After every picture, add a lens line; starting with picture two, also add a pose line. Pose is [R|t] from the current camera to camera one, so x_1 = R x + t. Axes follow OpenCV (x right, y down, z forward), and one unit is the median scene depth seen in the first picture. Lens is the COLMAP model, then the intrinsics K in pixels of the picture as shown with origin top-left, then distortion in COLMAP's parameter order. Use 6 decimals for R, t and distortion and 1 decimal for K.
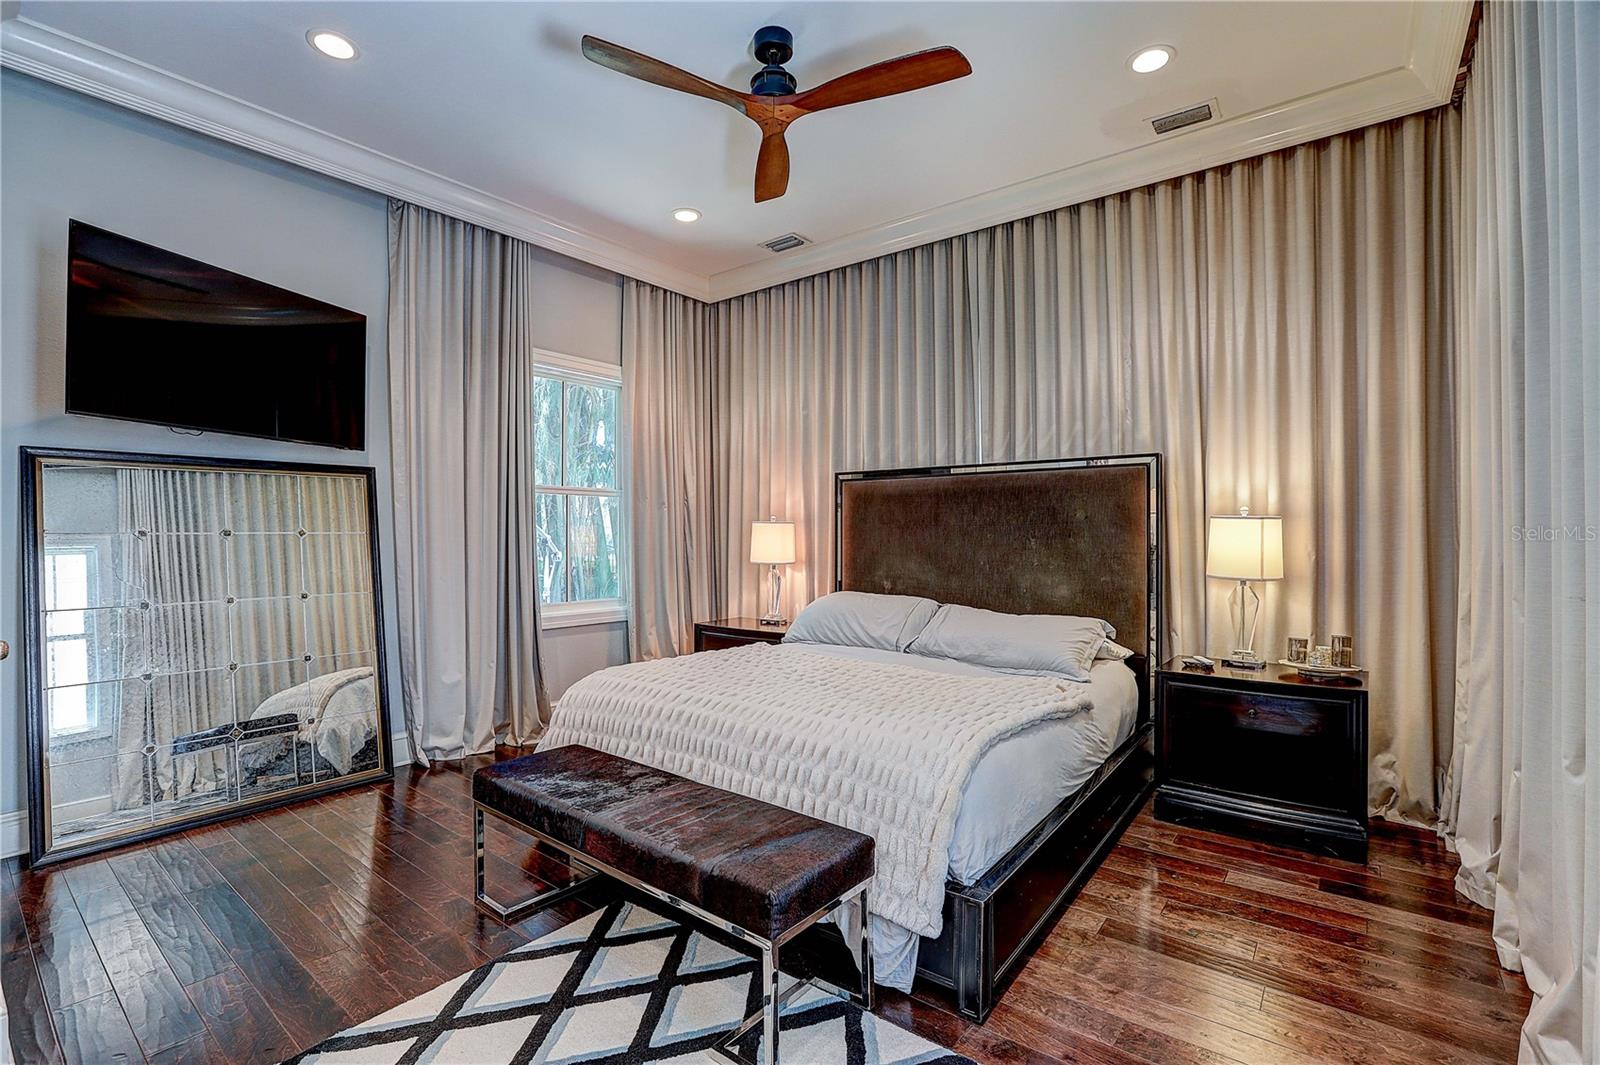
lens RADIAL K [[729.3, 0, 798.9], [0, 729.3, 536.9], [0, 0, 1]] dist [-0.039235, 0.011666]
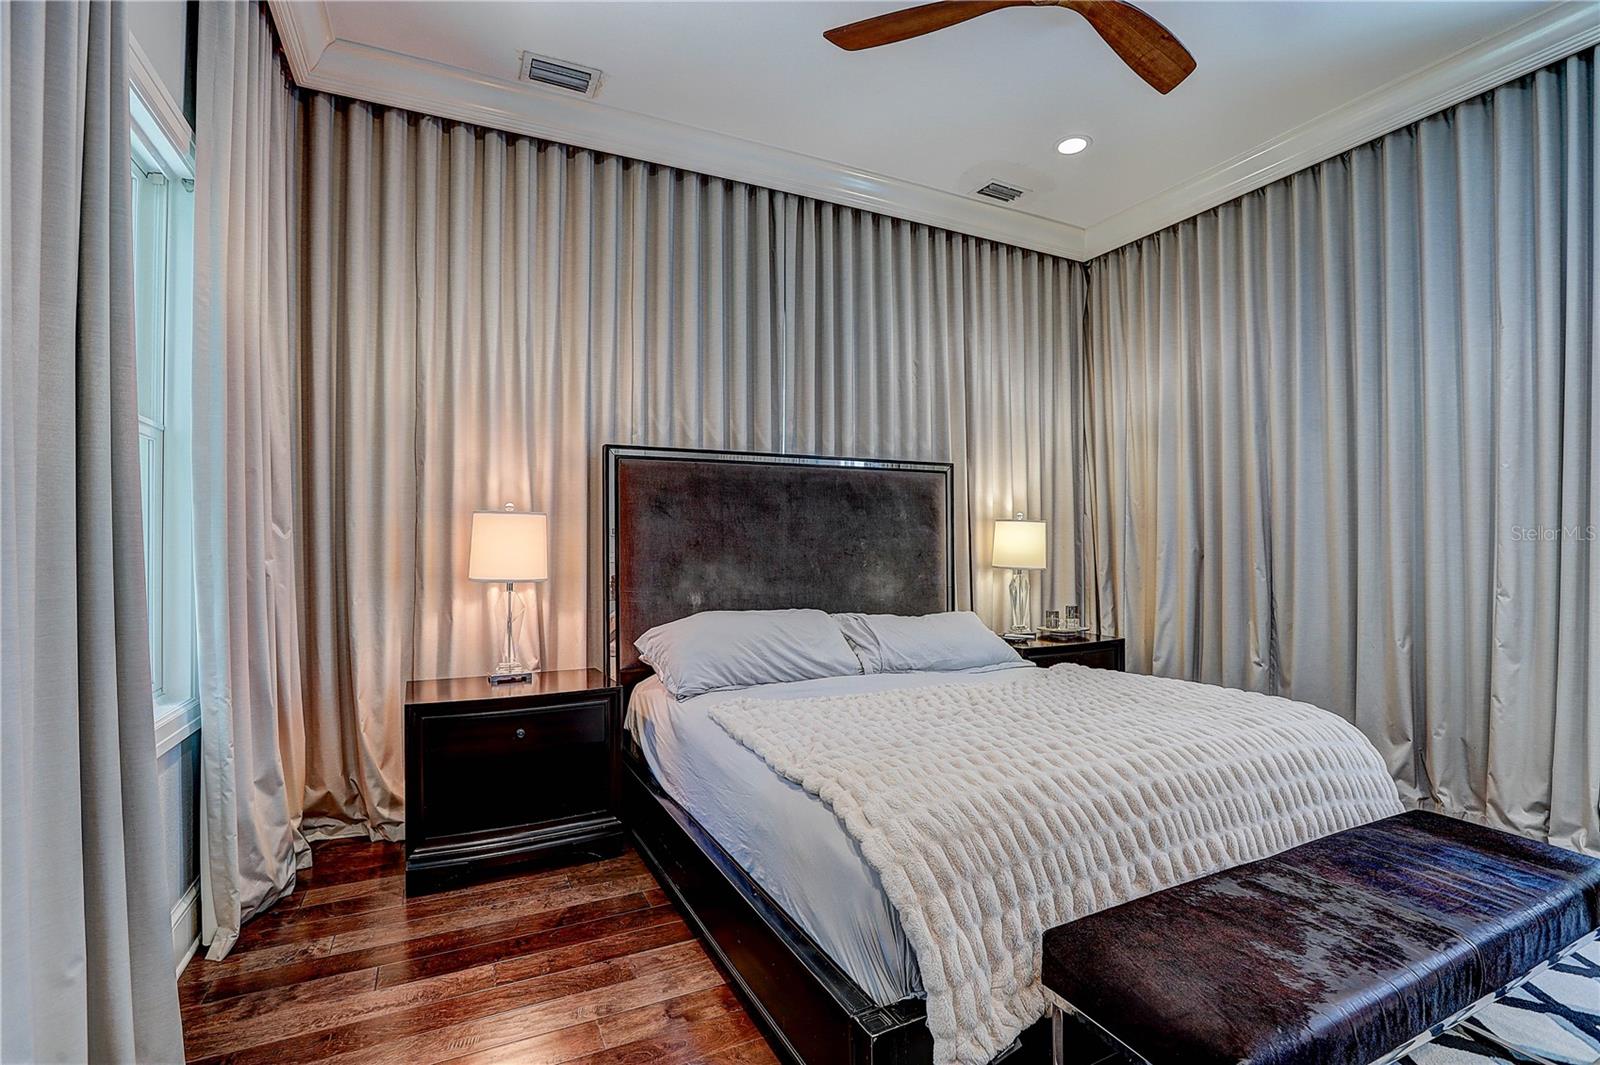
lens RADIAL K [[729.3, 0, 796.6], [0, 729.3, 535.6], [0, 0, 1]] dist [-0.039235, 0.011666]
pose [[0.433327, 0.007208, 0.901208, -0.594377], [0.007716, 0.999902, -0.011707, 0.009597], [-0.901204, 0.012027, 0.433229, 0.660238]]
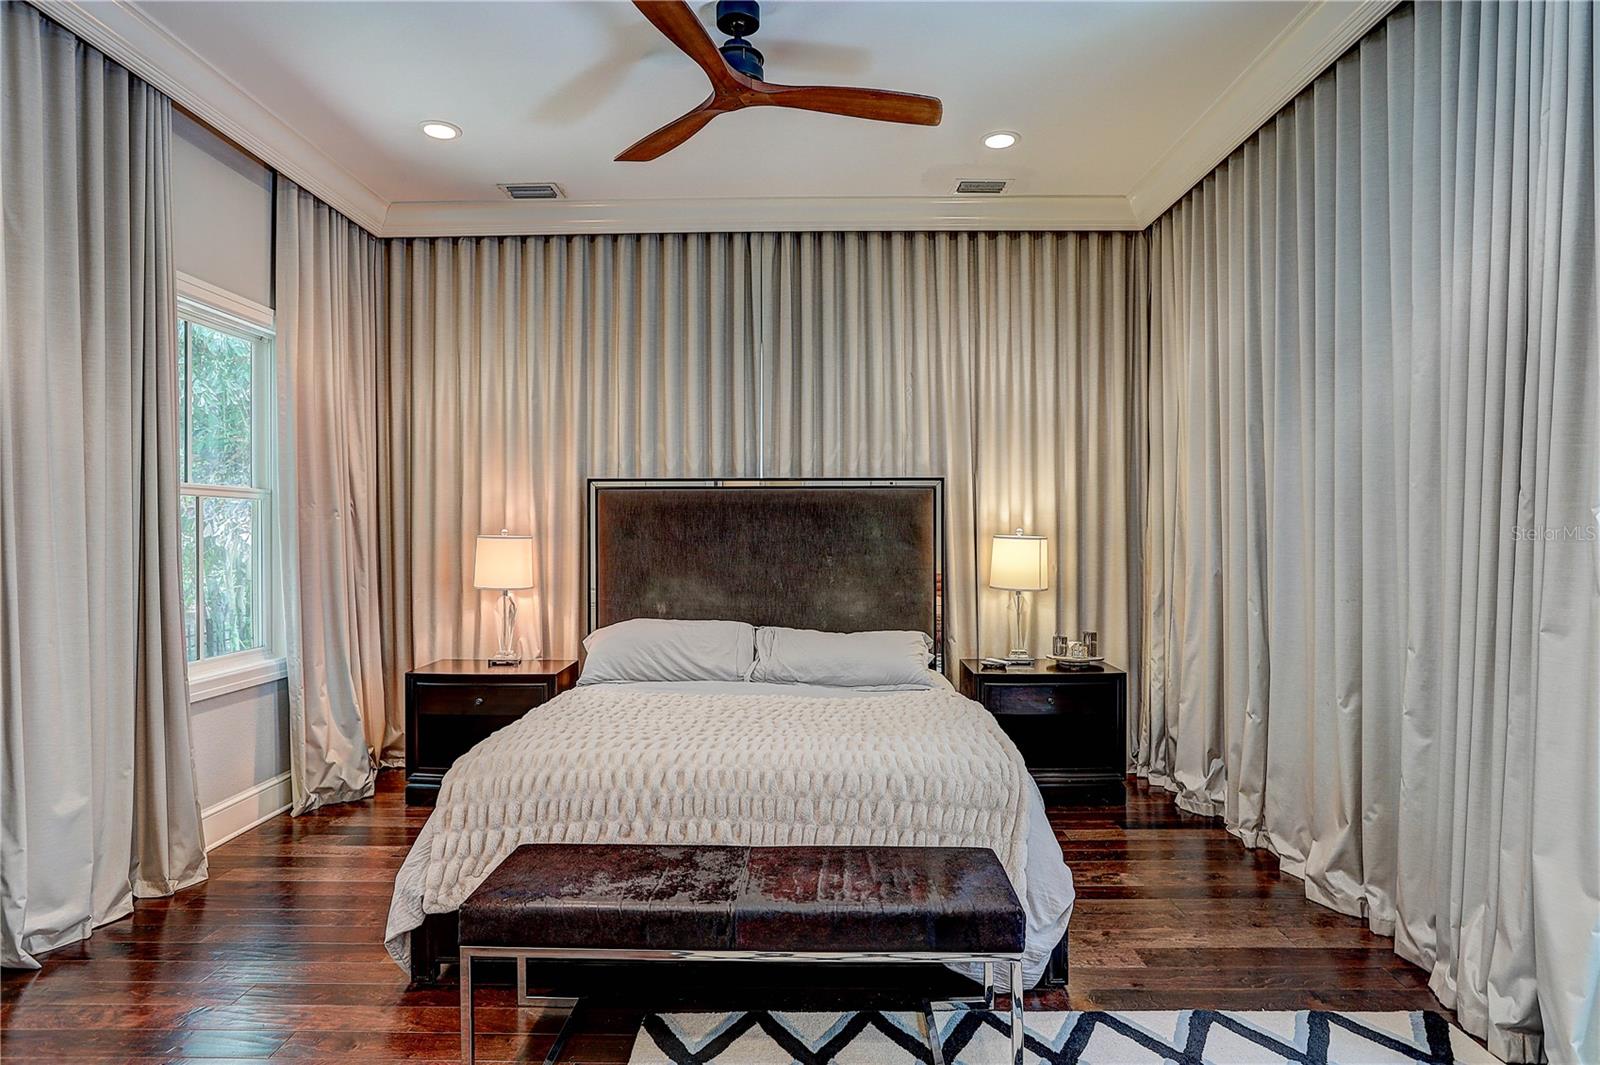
lens RADIAL K [[864.6, 0, 803.1], [0, 864.6, 535.2], [0, 0, 1]] dist [-0.024719, 0.009119]
pose [[0.792998, -0.003453, 0.609215, -0.439130], [0.002774, 0.999994, 0.002058, -0.028578], [-0.609218, 0.000058, 0.793003, 0.072576]]
